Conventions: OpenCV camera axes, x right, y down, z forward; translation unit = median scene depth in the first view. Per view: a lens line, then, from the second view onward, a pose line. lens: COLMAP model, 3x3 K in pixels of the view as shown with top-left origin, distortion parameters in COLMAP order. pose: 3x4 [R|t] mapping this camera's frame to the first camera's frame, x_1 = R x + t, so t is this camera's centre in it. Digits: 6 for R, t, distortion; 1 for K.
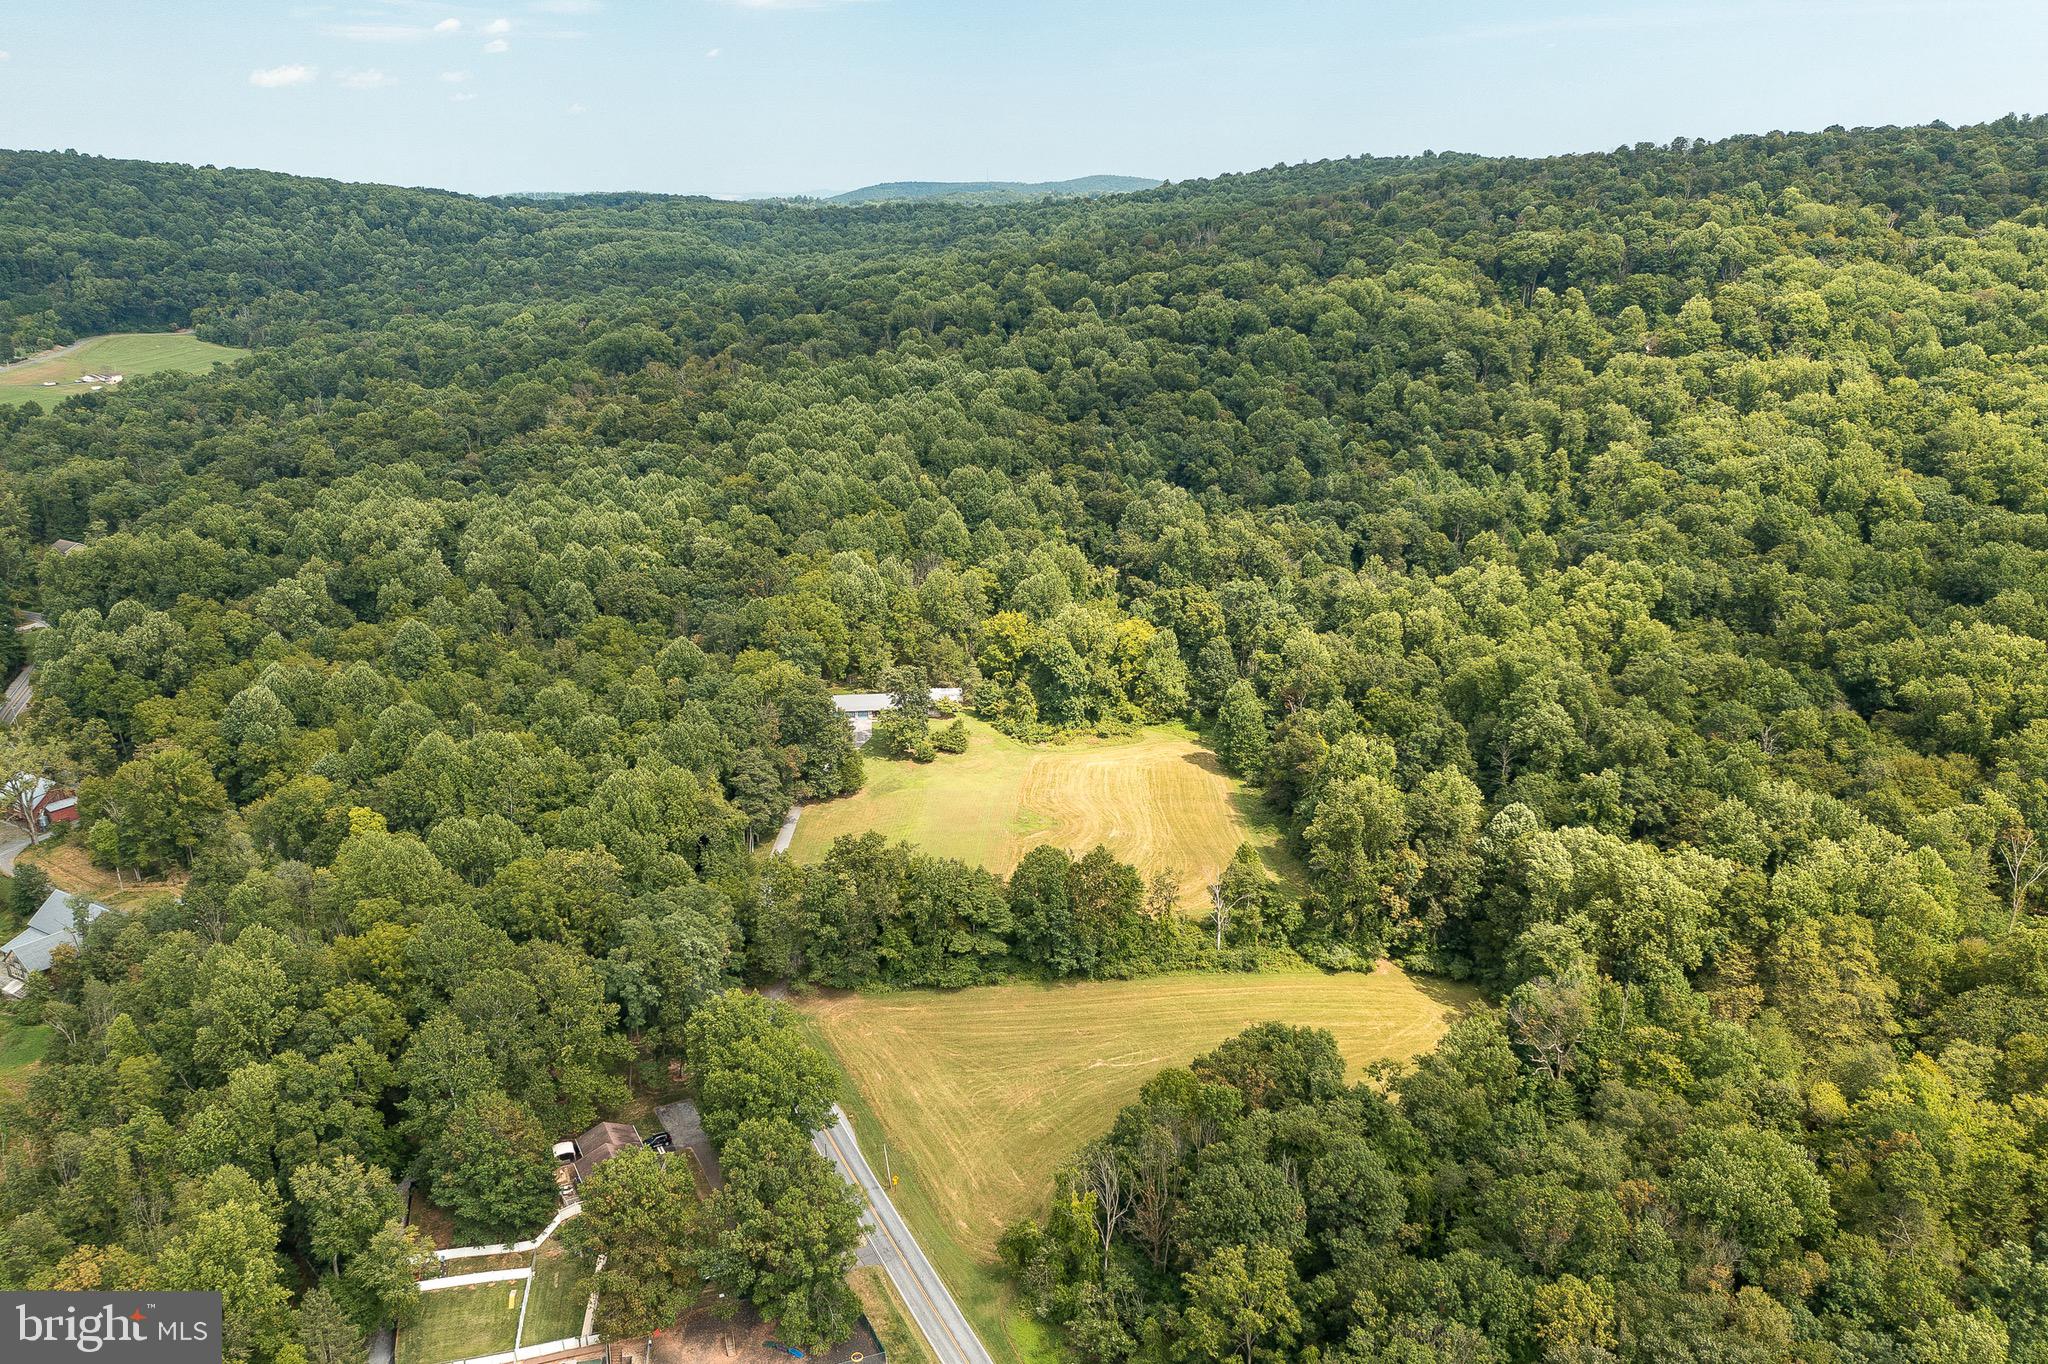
lens RADIAL K [[1662.4, 0, 1022.8], [0, 1662.4, 769.4], [0, 0, 1]] dist [-0.011859, 0.000366]
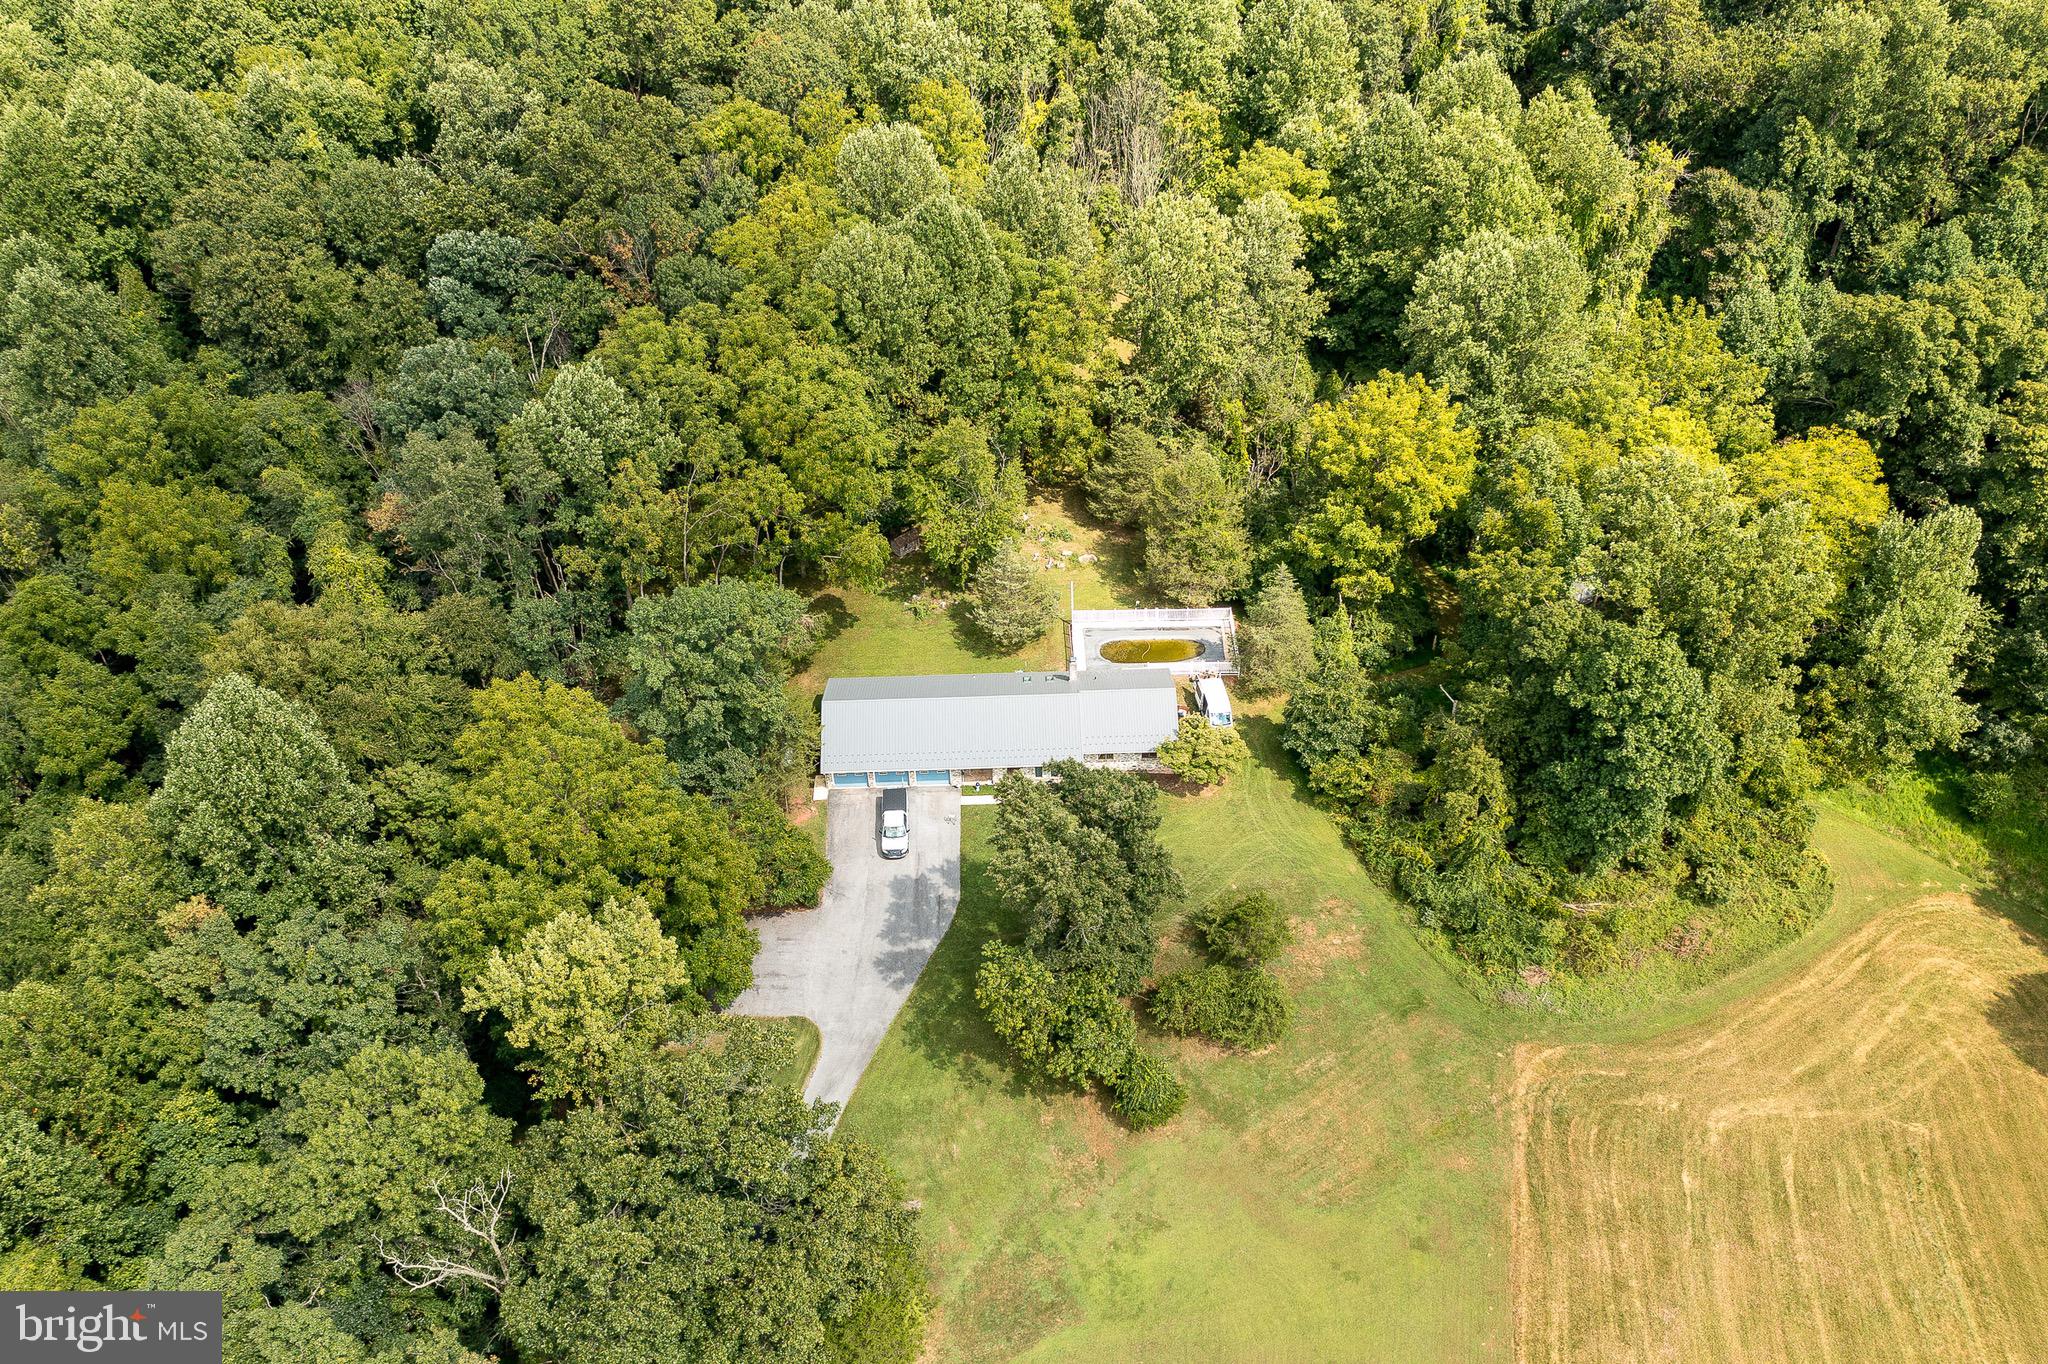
lens RADIAL K [[1662.4, 0, 1022.4], [0, 1662.4, 803.8], [0, 0, 1]] dist [-0.011859, 0.000366]
pose [[0.997603, 0.040930, -0.055802, -0.053502], [-0.013435, 0.905546, 0.424034, -0.140941], [0.067887, -0.422268, 0.903925, 0.621158]]
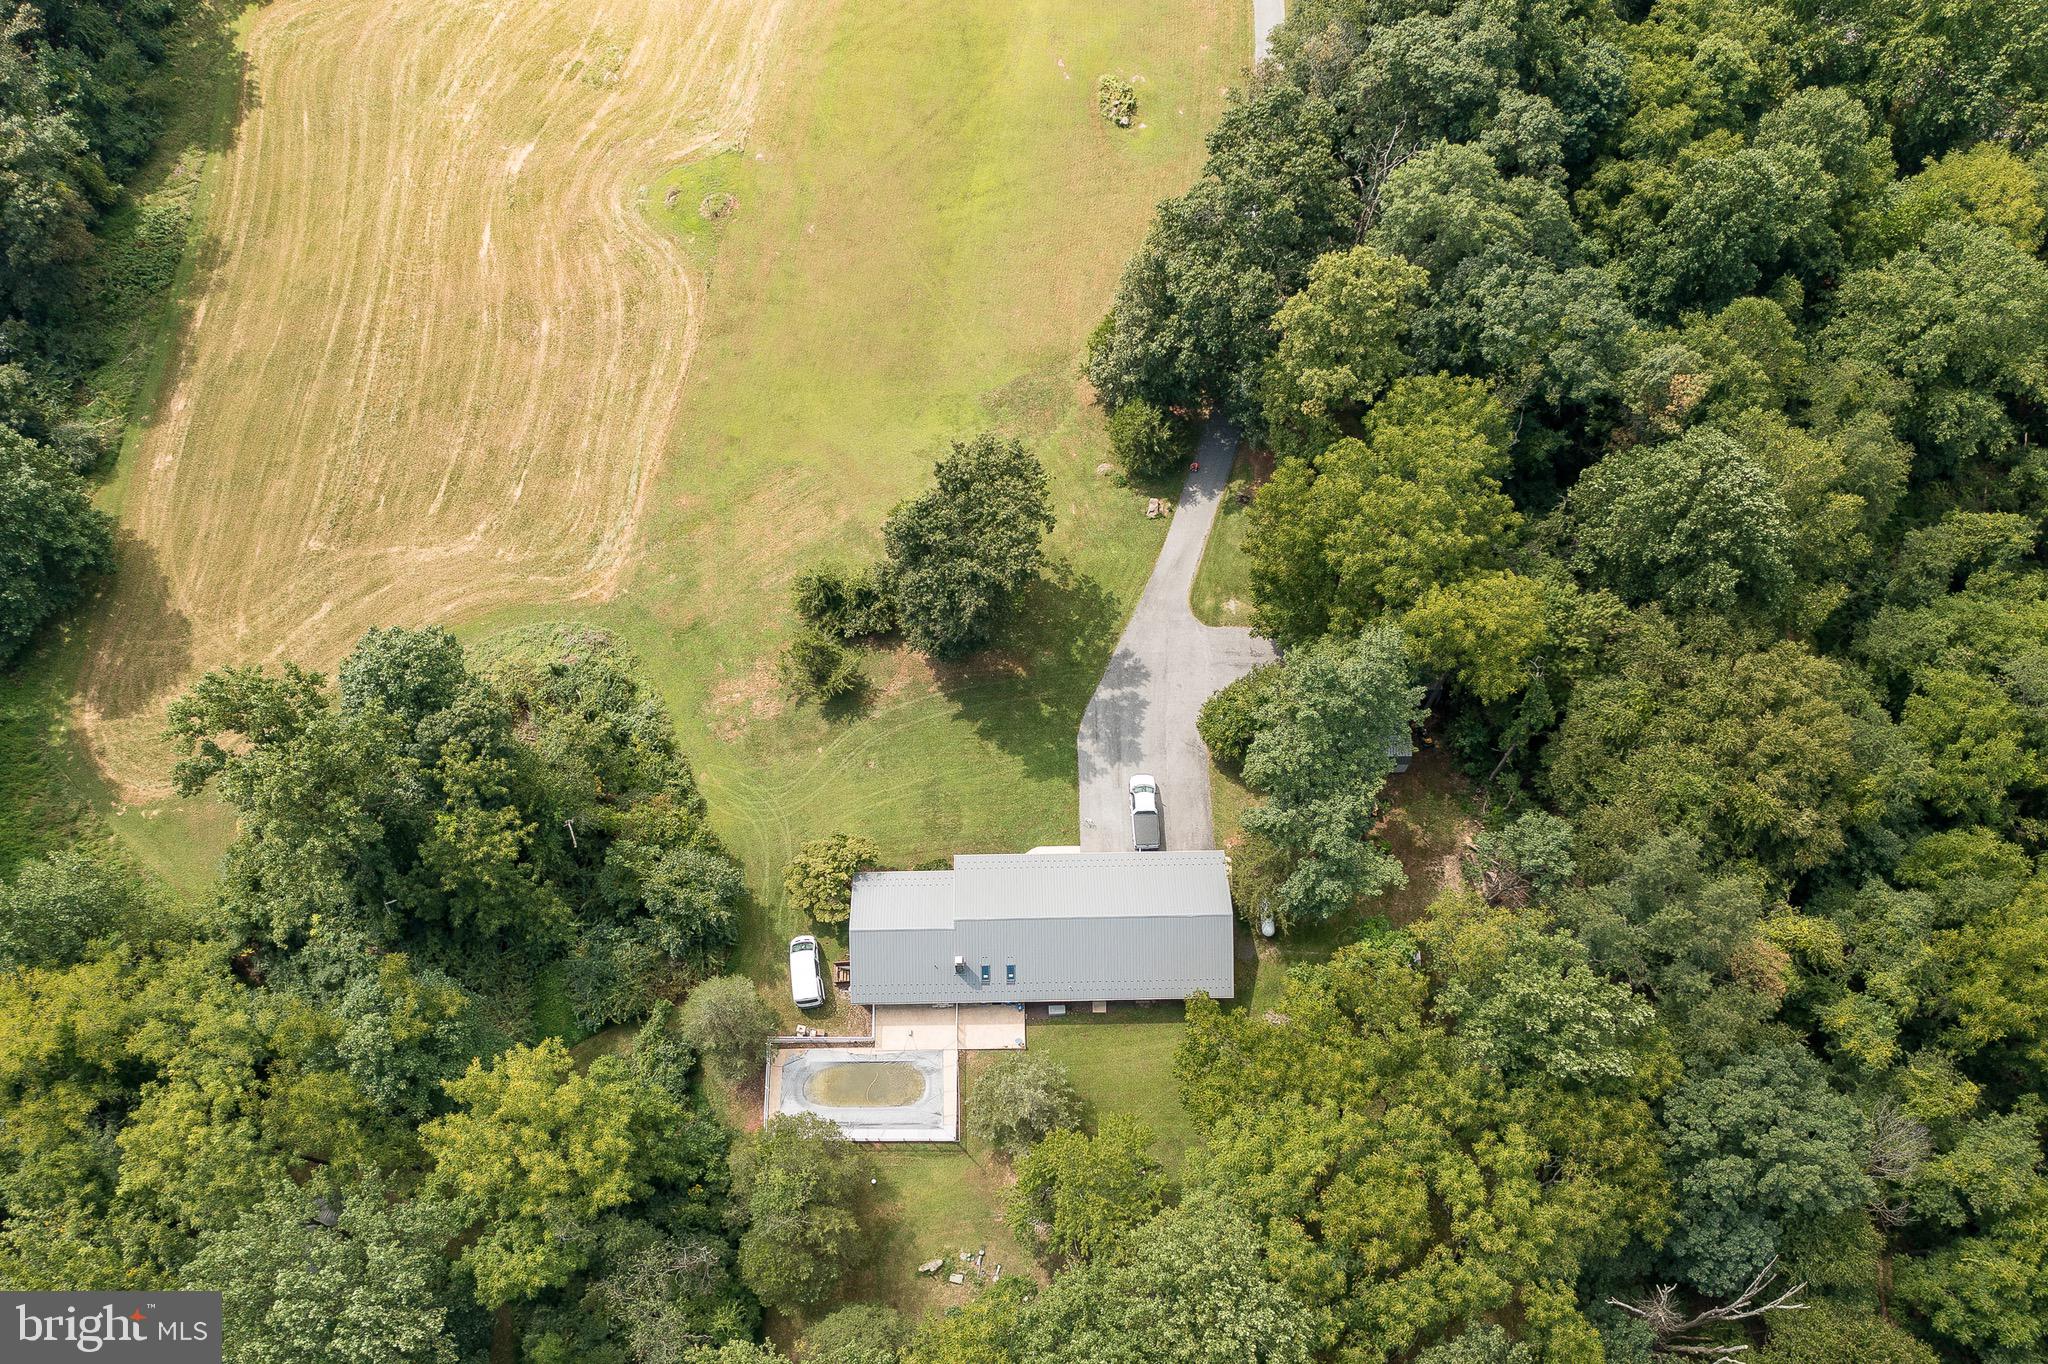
lens RADIAL K [[1662.4, 0, 996.2], [0, 1662.4, 837.5], [0, 0, 1]] dist [-0.011859, 0.000366]
pose [[-0.996807, -0.069174, 0.039895, -0.075862], [0.039686, 0.004392, 0.999203, -0.295144], [-0.069294, 0.997595, -0.001633, 0.866766]]
